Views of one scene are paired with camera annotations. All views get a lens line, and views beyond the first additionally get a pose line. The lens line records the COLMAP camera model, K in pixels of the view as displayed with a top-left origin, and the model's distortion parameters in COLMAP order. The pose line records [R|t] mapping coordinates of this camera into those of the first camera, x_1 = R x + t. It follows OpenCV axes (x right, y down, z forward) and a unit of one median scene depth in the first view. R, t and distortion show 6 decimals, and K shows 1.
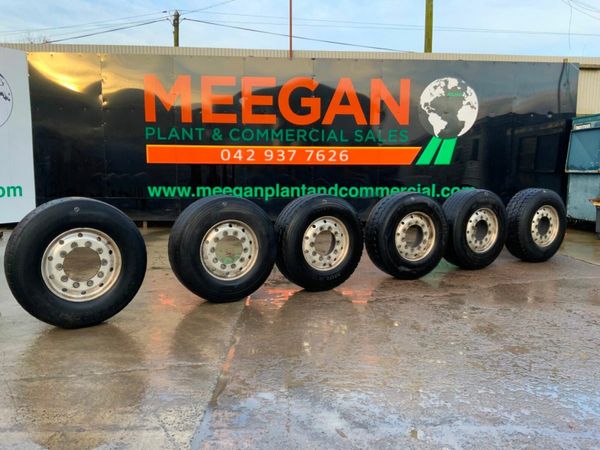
lens RADIAL K [[503.4, 0, 302.2], [0, 503.4, 225.8], [0, 0, 1]] dist [0.042726, -0.081288]
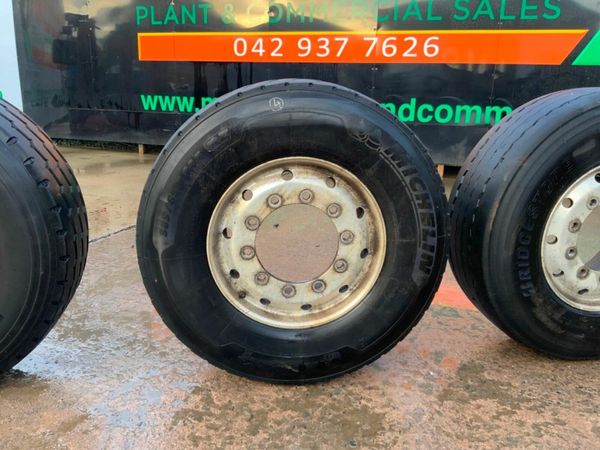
lens RADIAL K [[503.4, 0, 301.3], [0, 503.4, 227.1], [0, 0, 1]] dist [0.042726, -0.081288]
pose [[0.925335, 0.116260, -0.360887, 0.178651], [-0.064968, 0.986369, 0.151179, -0.017087], [0.373544, -0.116445, 0.920275, 0.409615]]
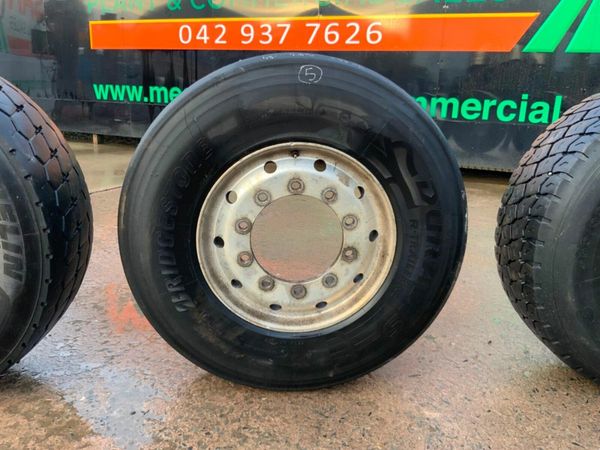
lens RADIAL K [[503.4, 0, 299.7], [0, 503.4, 227.7], [0, 0, 1]] dist [0.042726, -0.081288]
pose [[0.893951, 0.144199, -0.424332, 0.270312], [-0.080633, 0.983123, 0.164219, -0.020796], [0.440851, -0.112588, 0.890491, 0.482743]]
